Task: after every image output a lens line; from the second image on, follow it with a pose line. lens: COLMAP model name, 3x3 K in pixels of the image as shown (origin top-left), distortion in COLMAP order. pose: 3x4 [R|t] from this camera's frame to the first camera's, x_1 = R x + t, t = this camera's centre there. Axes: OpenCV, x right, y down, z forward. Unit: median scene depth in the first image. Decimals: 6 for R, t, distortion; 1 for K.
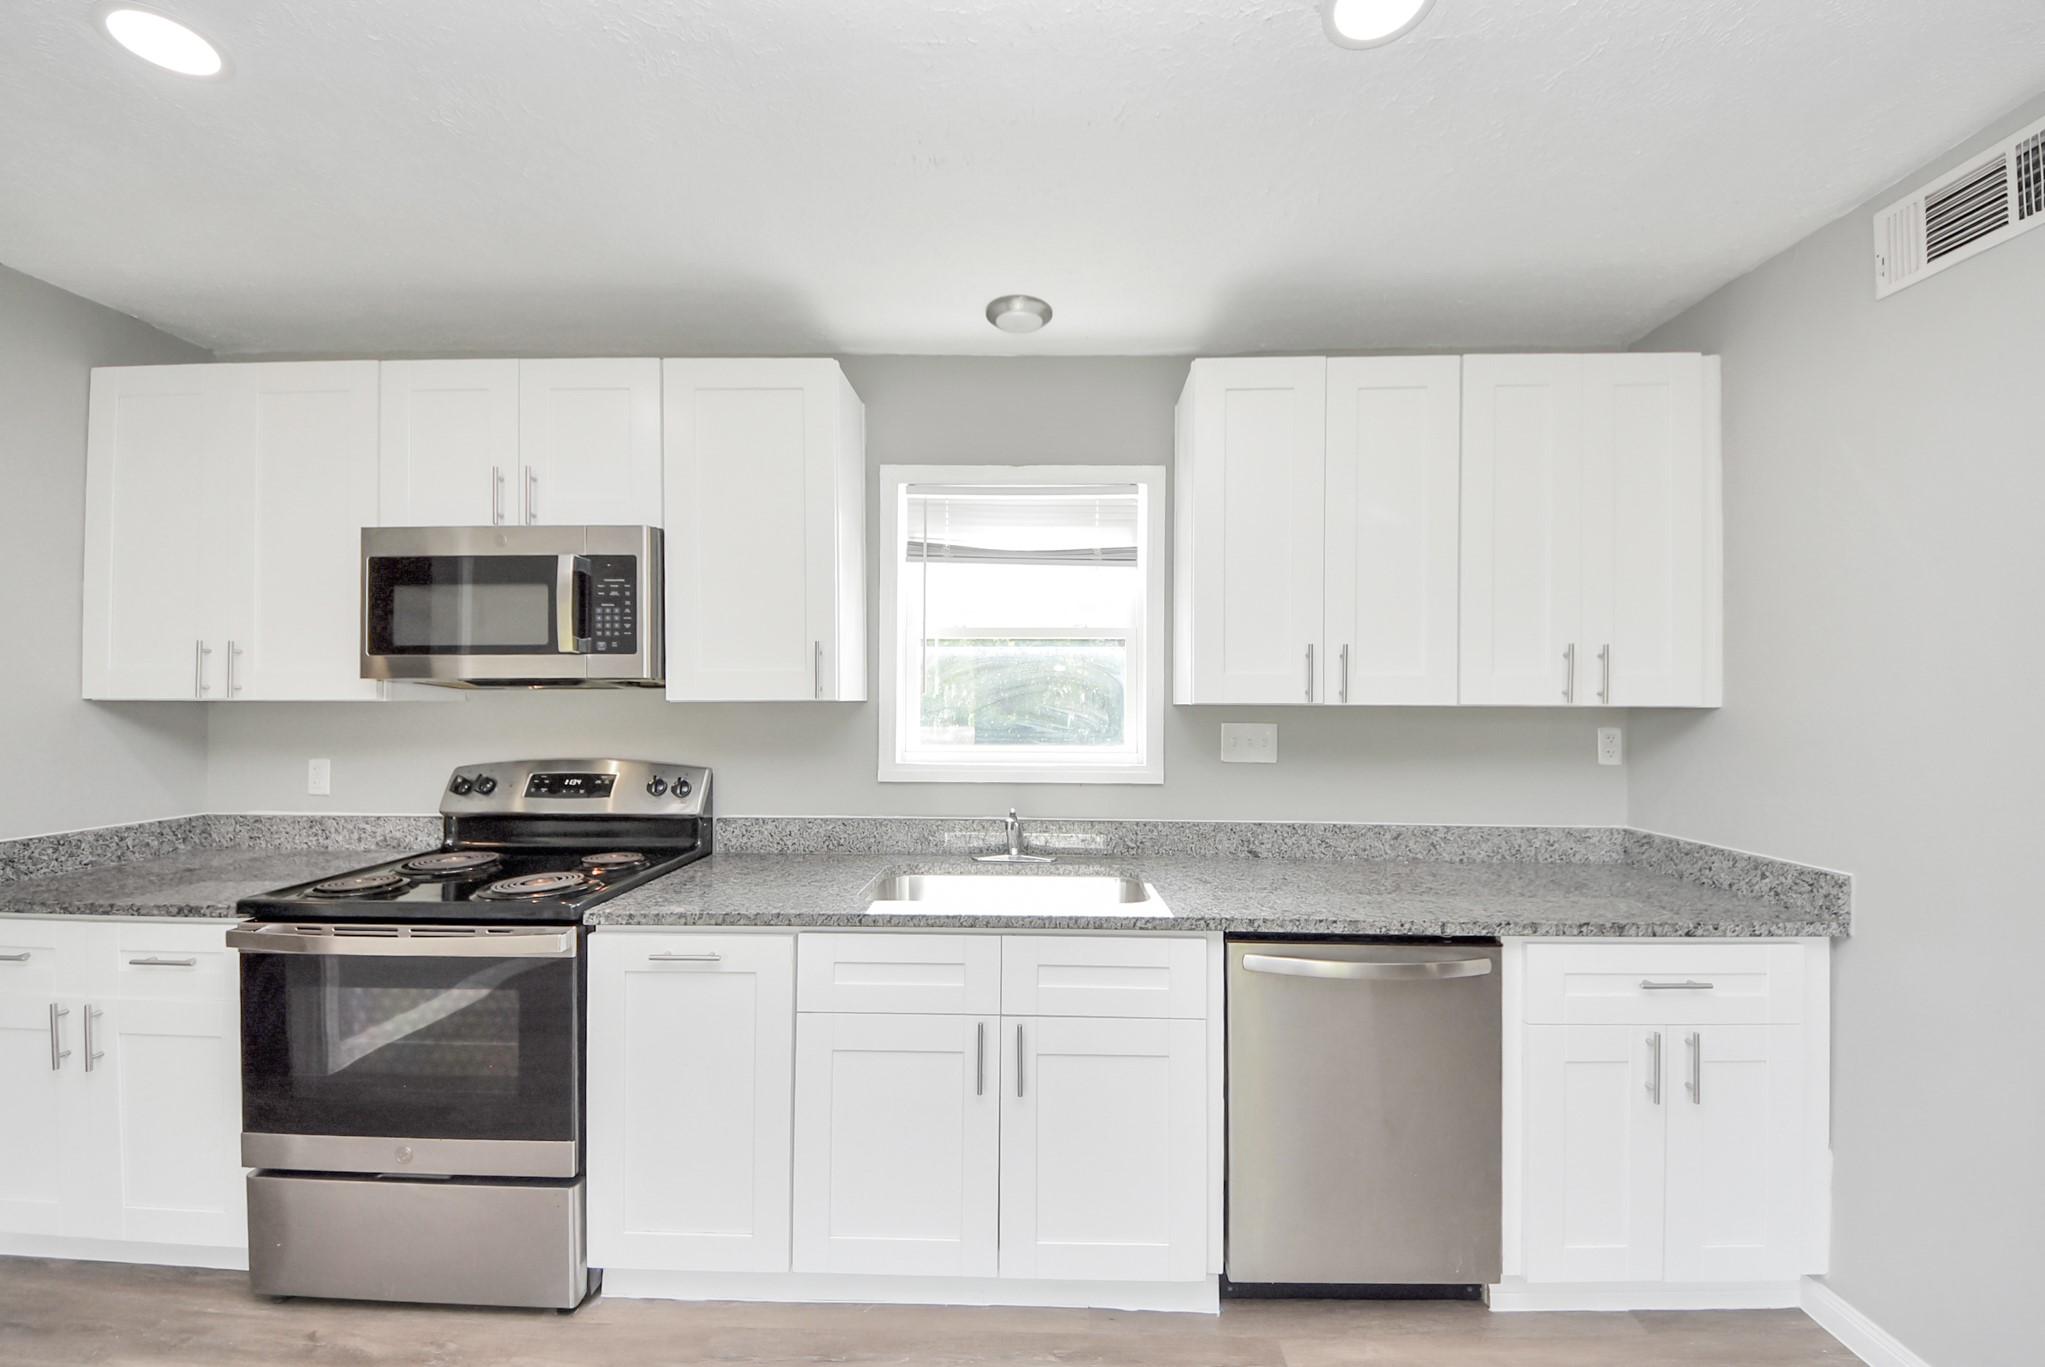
lens RADIAL K [[729.8, 0, 1022.5], [0, 729.8, 683.5], [0, 0, 1]] dist [0.030540, -0.018903]
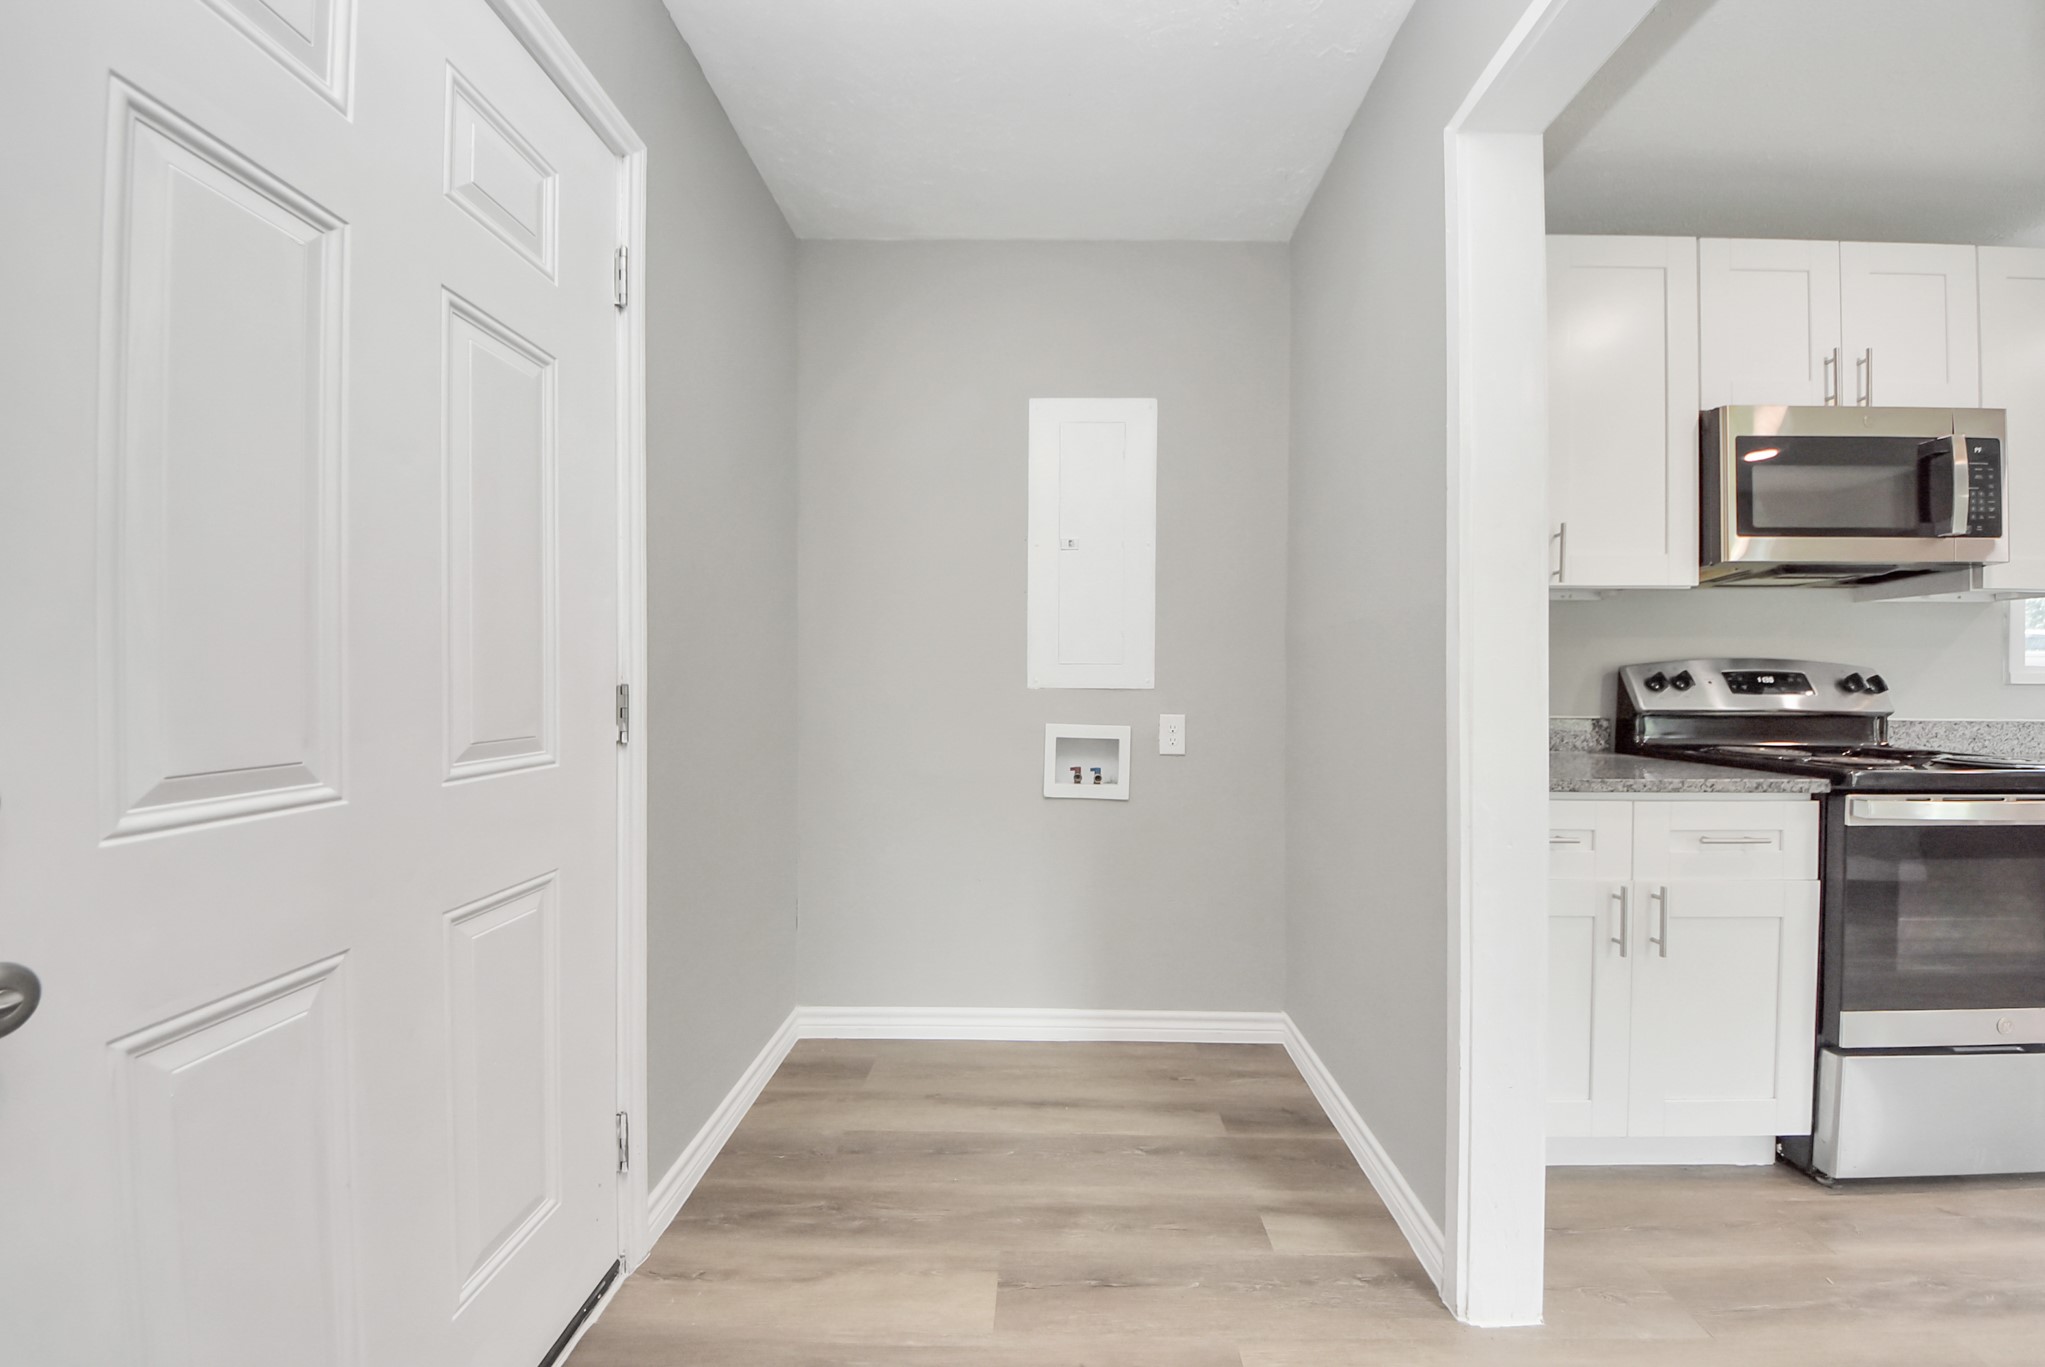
lens RADIAL K [[784.9, 0, 1018.1], [0, 784.9, 644.0], [0, 0, 1]] dist [0.035199, -0.025218]
pose [[0.999684, 0.001738, -0.025086, -1.697950], [-0.001729, 0.999998, 0.000383, 0.096609], [0.025086, -0.000339, 0.999685, -0.068147]]
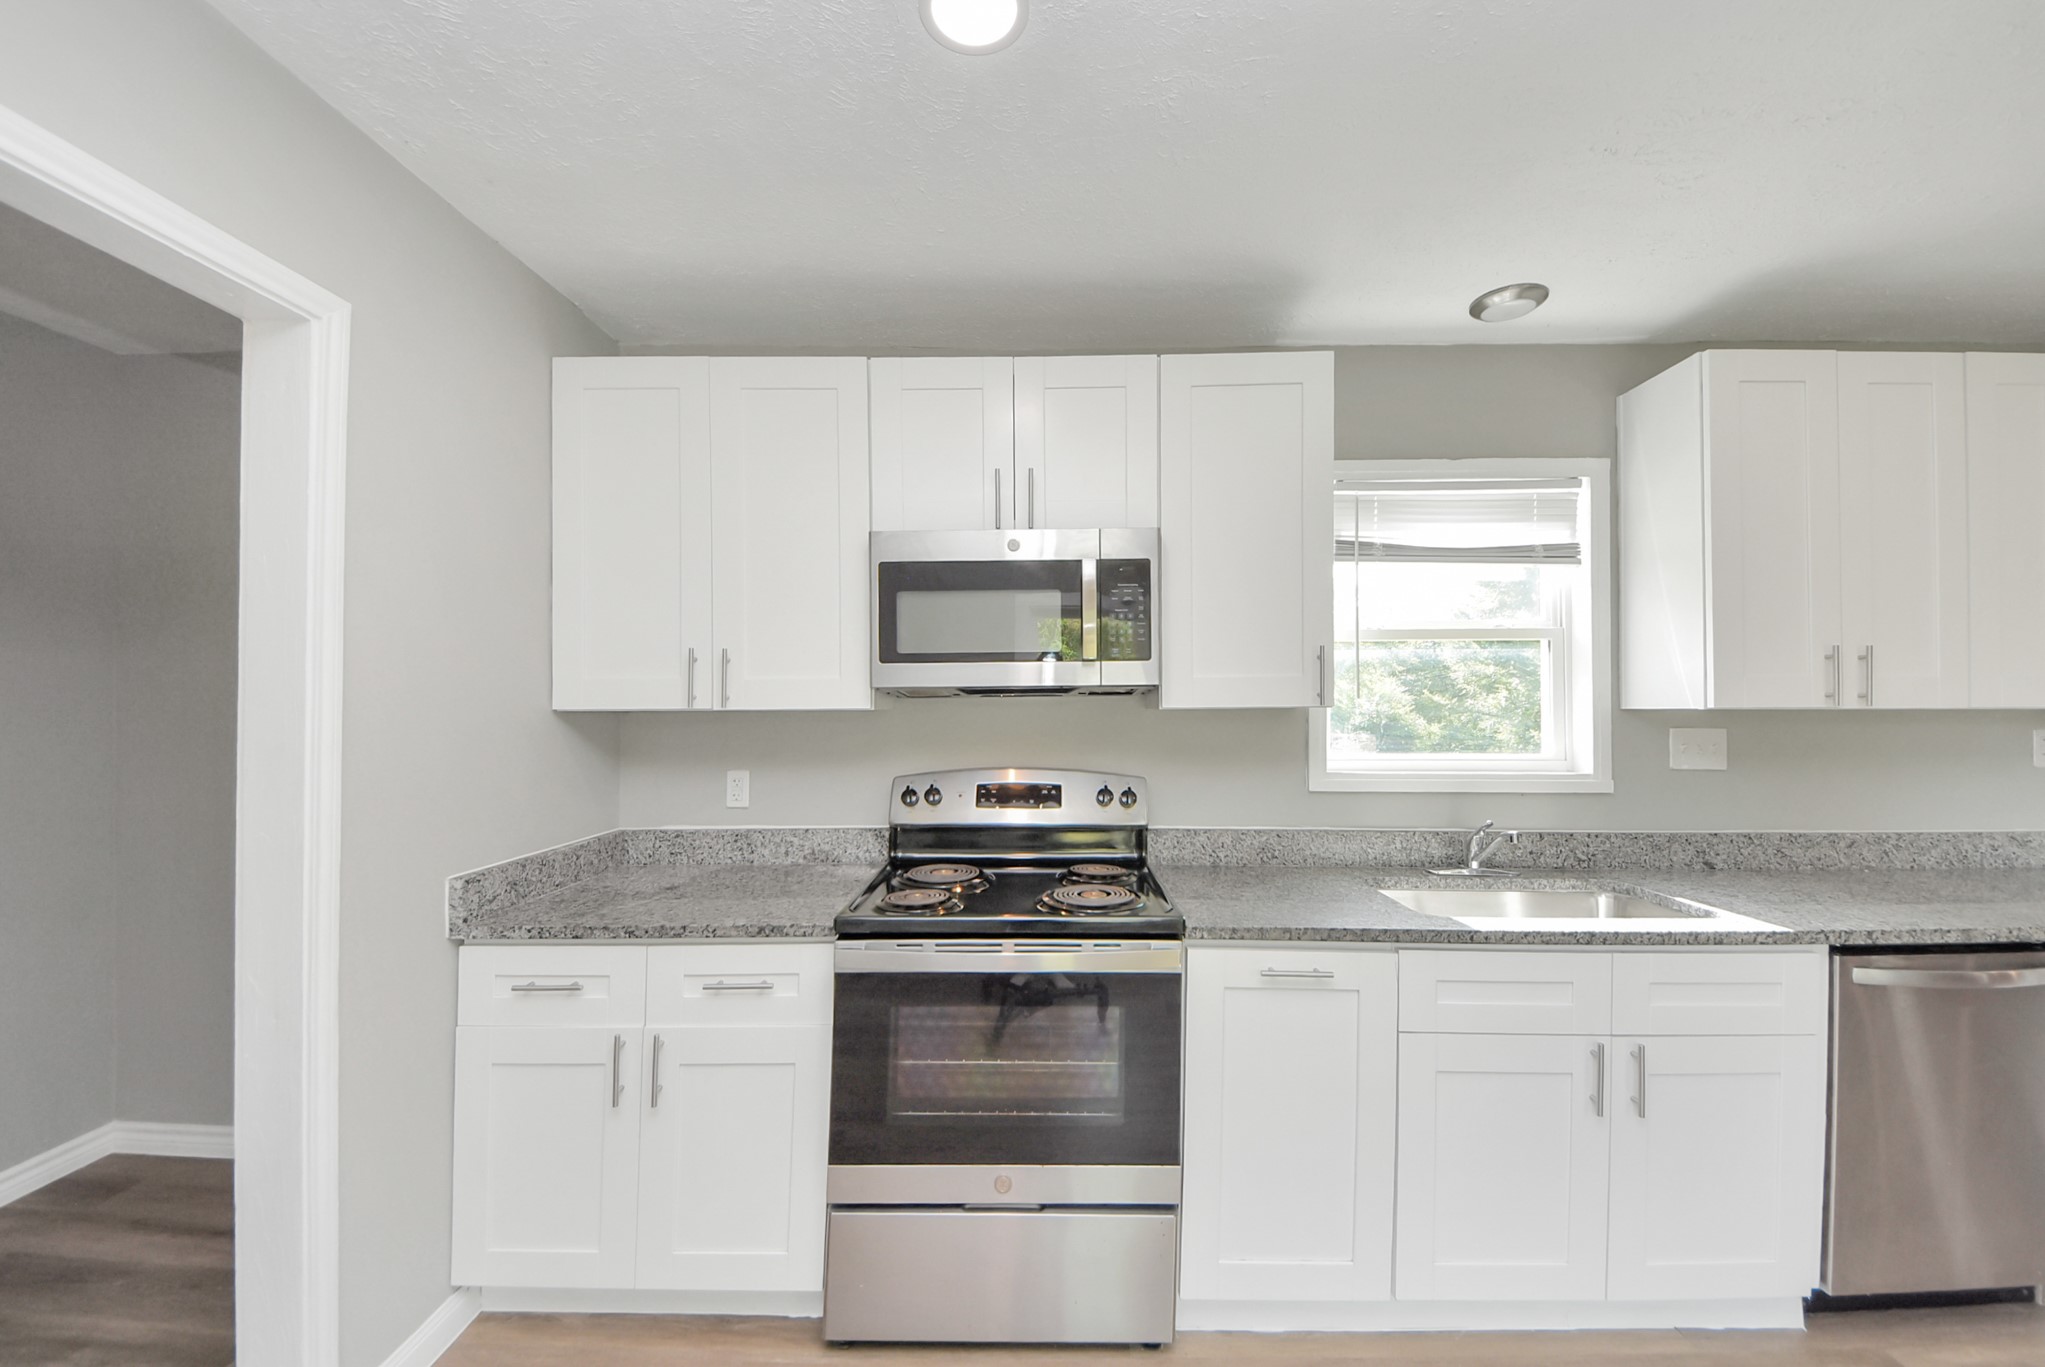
lens RADIAL K [[771.1, 0, 1049.5], [0, 771.1, 684.7], [0, 0, 1]] dist [0.038253, -0.027223]
pose [[0.999980, -0.005996, 0.001915, -0.618945], [0.005997, 0.999982, -0.000484, -0.007800], [-0.001912, 0.000496, 0.999998, -0.016163]]
